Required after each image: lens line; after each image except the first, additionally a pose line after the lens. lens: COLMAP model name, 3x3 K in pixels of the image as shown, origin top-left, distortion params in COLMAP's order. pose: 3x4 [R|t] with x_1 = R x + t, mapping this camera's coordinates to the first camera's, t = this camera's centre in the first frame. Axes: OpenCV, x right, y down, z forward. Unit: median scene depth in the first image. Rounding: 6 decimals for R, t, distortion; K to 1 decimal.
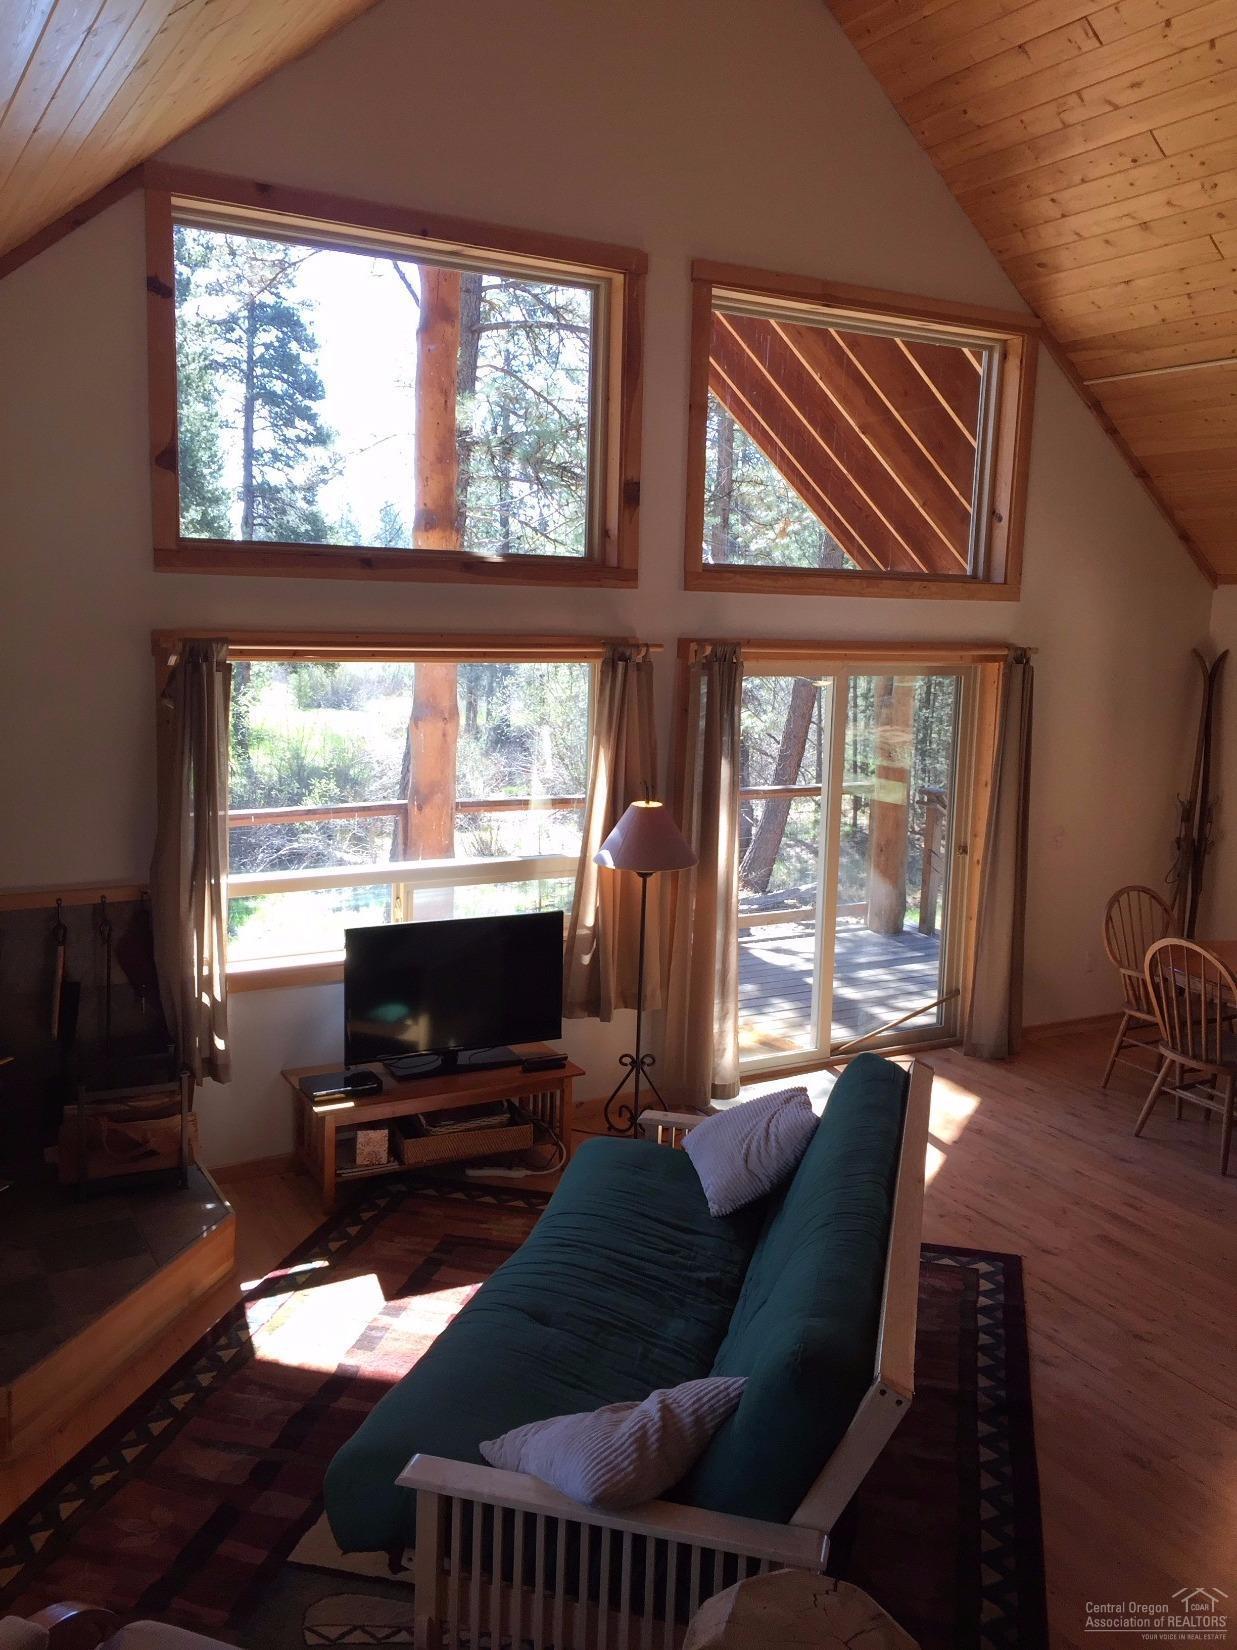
lens RADIAL K [[1407.5, 0, 617.9], [0, 1407.5, 826.3], [0, 0, 1]] dist [0.067927, -0.051033]
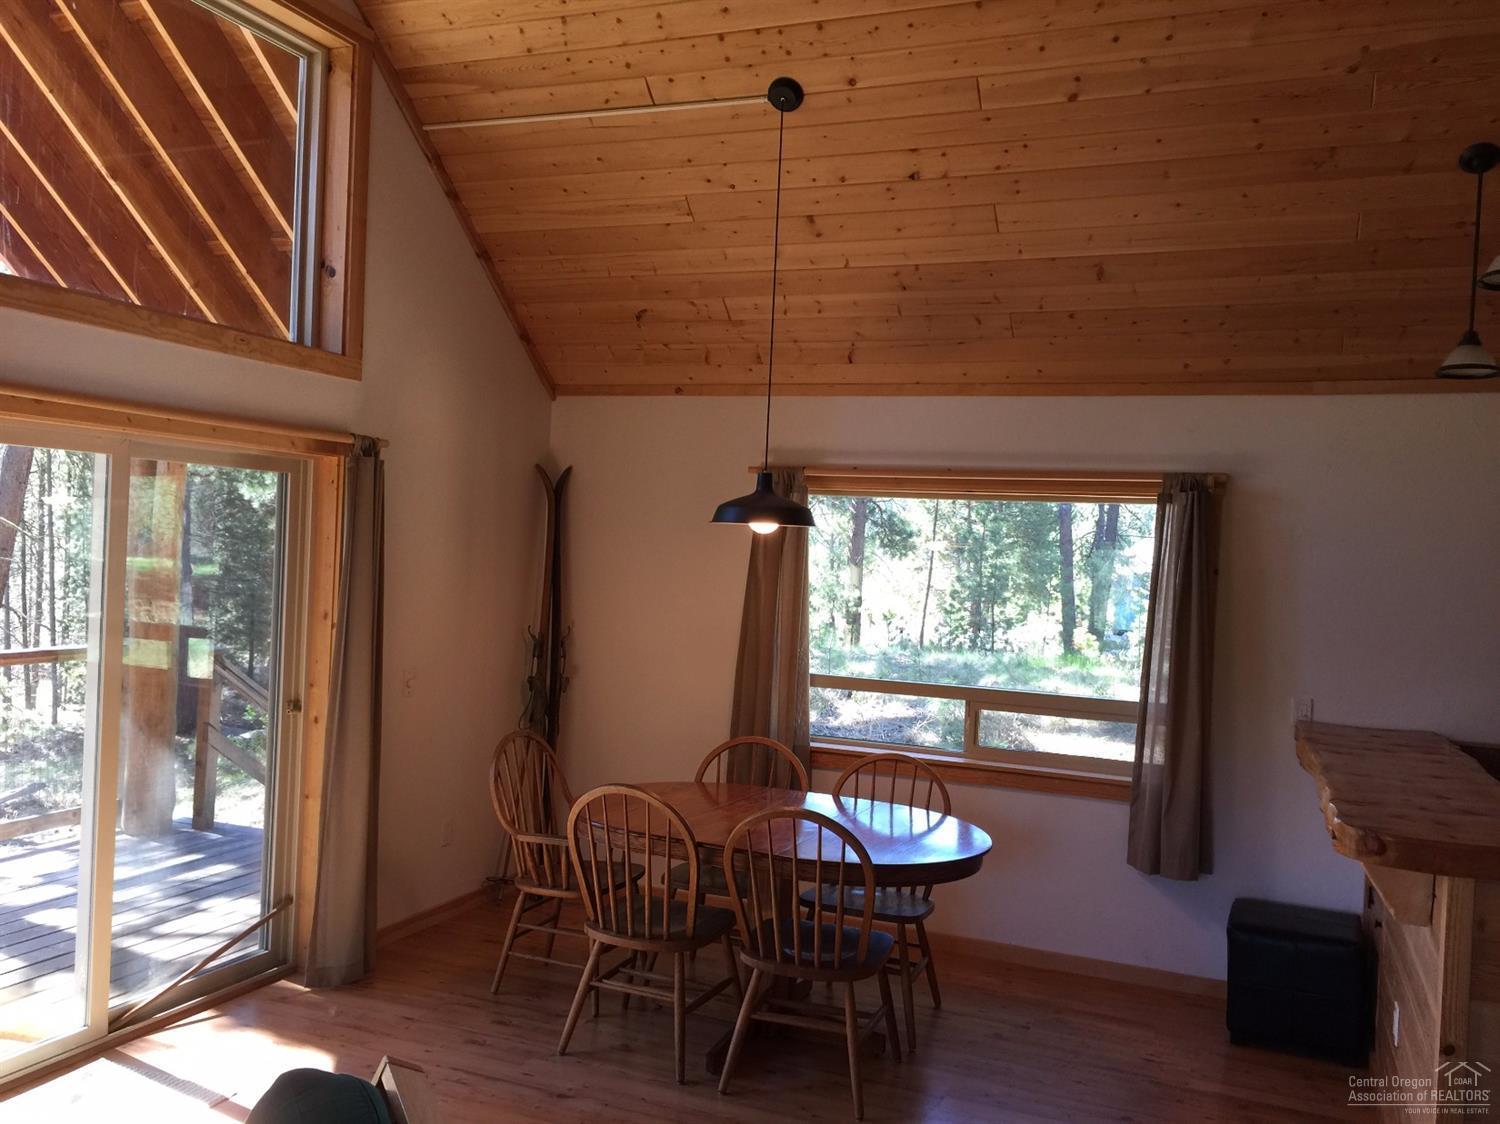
lens RADIAL K [[1279.5, 0, 754.4], [0, 1279.5, 556.0], [0, 0, 1]] dist [0.067927, -0.051033]
pose [[0.784031, 0.000930, 0.620721, 0.011005], [0.074848, 0.992561, -0.096027, 0.023046], [-0.616193, 0.121748, 0.778129, 0.324099]]
